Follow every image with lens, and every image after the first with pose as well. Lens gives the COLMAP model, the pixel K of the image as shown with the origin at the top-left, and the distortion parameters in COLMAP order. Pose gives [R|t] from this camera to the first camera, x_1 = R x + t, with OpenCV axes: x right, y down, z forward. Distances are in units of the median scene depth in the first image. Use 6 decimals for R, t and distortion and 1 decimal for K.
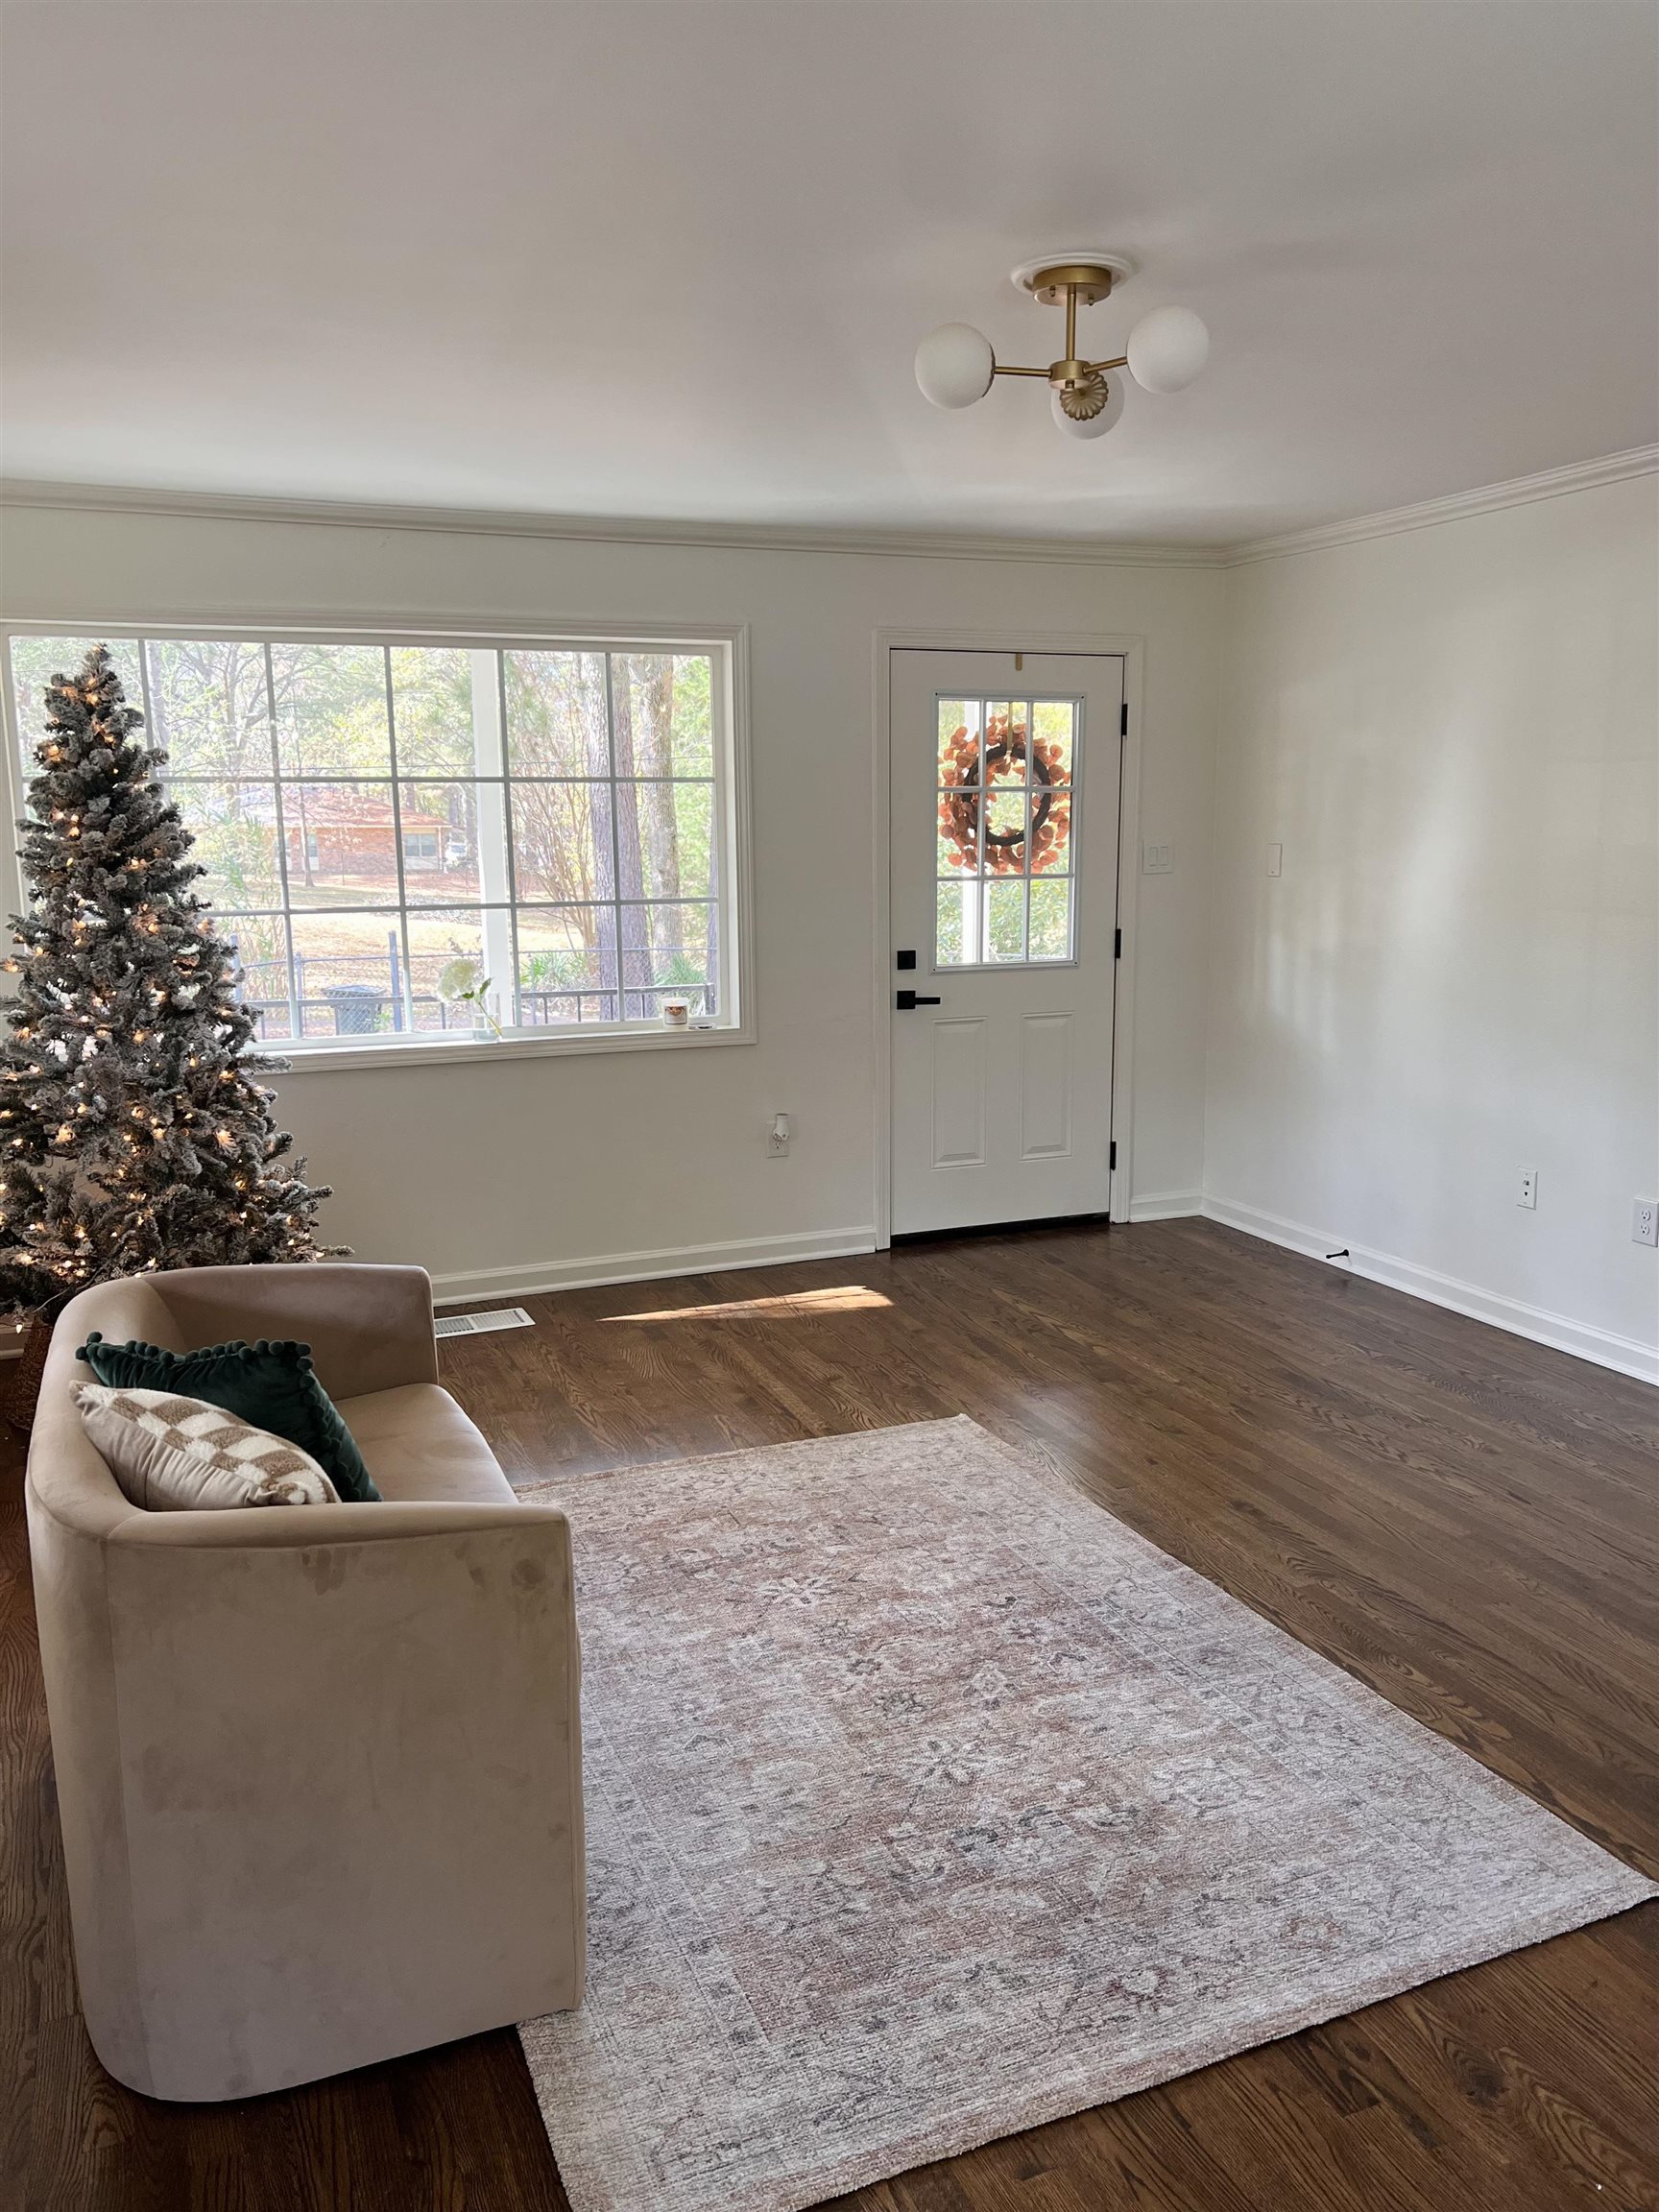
lens RADIAL K [[1638.5, 0, 829.5], [0, 1638.5, 1106.0], [0, 0, 1]] dist [0.043466, -0.065402]
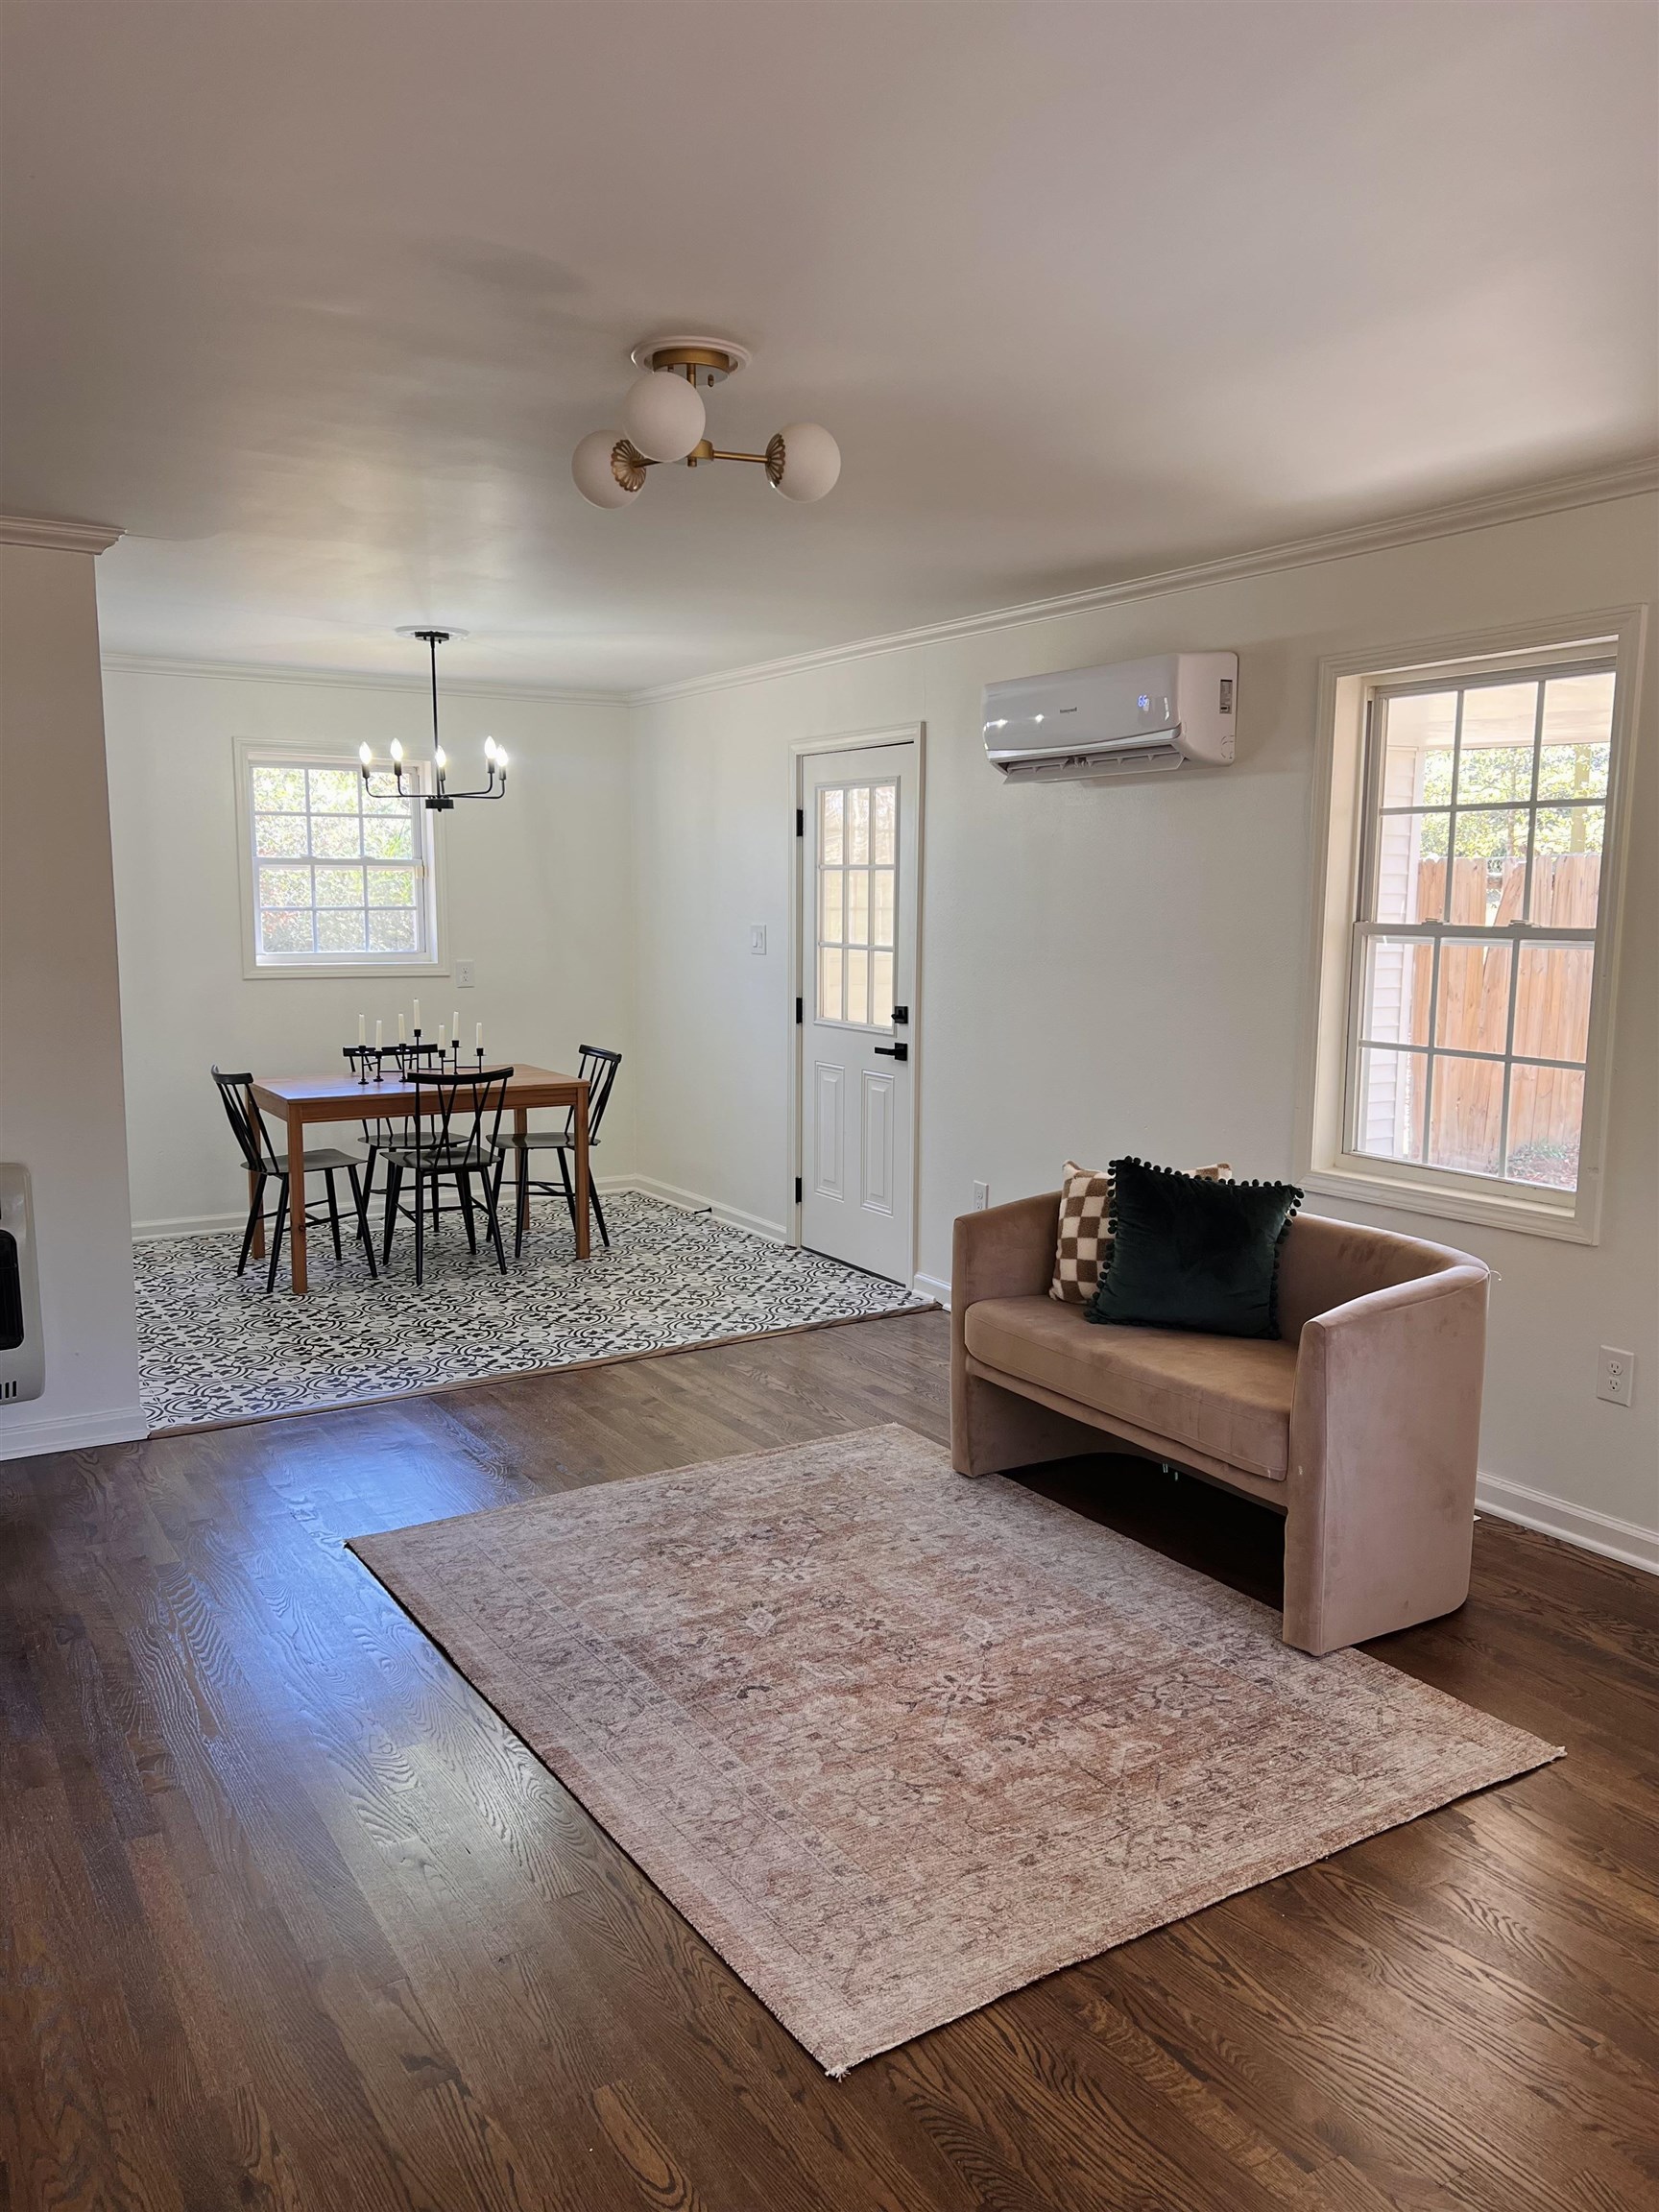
lens RADIAL K [[1638.5, 0, 829.5], [0, 1638.5, 1106.0], [0, 0, 1]] dist [0.043466, -0.065402]
pose [[-0.987042, 0.026445, -0.158268, 0.217668], [-0.023604, 0.951669, 0.306216, -0.347694], [0.158717, 0.305984, -0.938713, 1.934717]]
